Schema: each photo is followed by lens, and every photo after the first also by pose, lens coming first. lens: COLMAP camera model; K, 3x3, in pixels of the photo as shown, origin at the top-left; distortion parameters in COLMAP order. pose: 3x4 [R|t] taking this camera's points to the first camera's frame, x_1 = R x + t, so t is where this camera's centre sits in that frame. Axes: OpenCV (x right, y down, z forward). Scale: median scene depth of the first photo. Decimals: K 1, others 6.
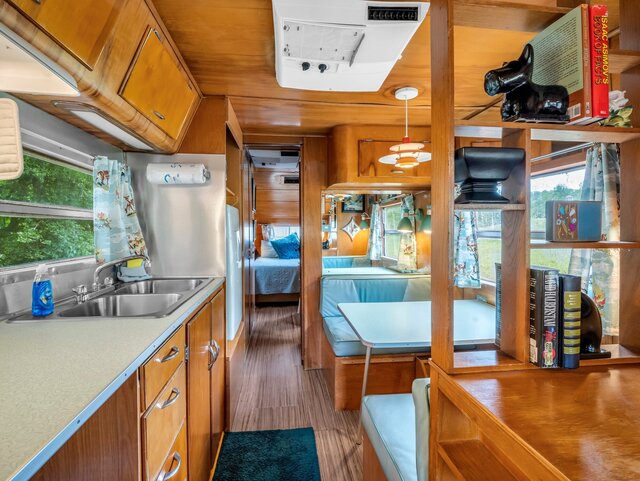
lens RADIAL K [[326.5, 0, 318.9], [0, 326.5, 227.4], [0, 0, 1]] dist [-0.003290, -0.000771]
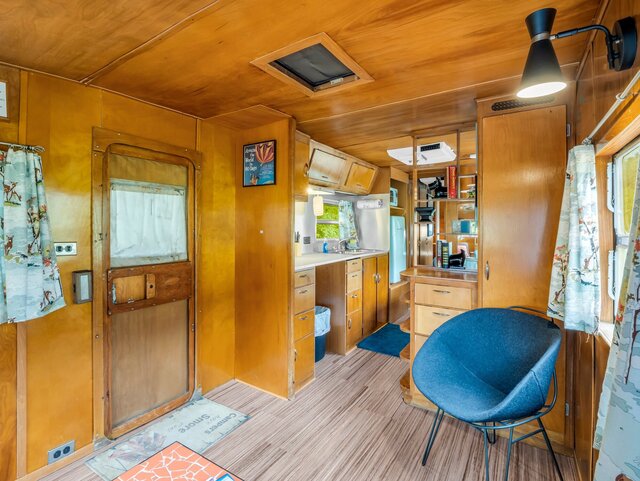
lens RADIAL K [[326.5, 0, 318.9], [0, 326.5, 227.4], [0, 0, 1]] dist [-0.003290, -0.000771]
pose [[0.773116, 0.005350, -0.634242, 0.826626], [0.000430, 0.999960, 0.008958, -0.019996], [0.634264, -0.007198, 0.773083, -1.103543]]
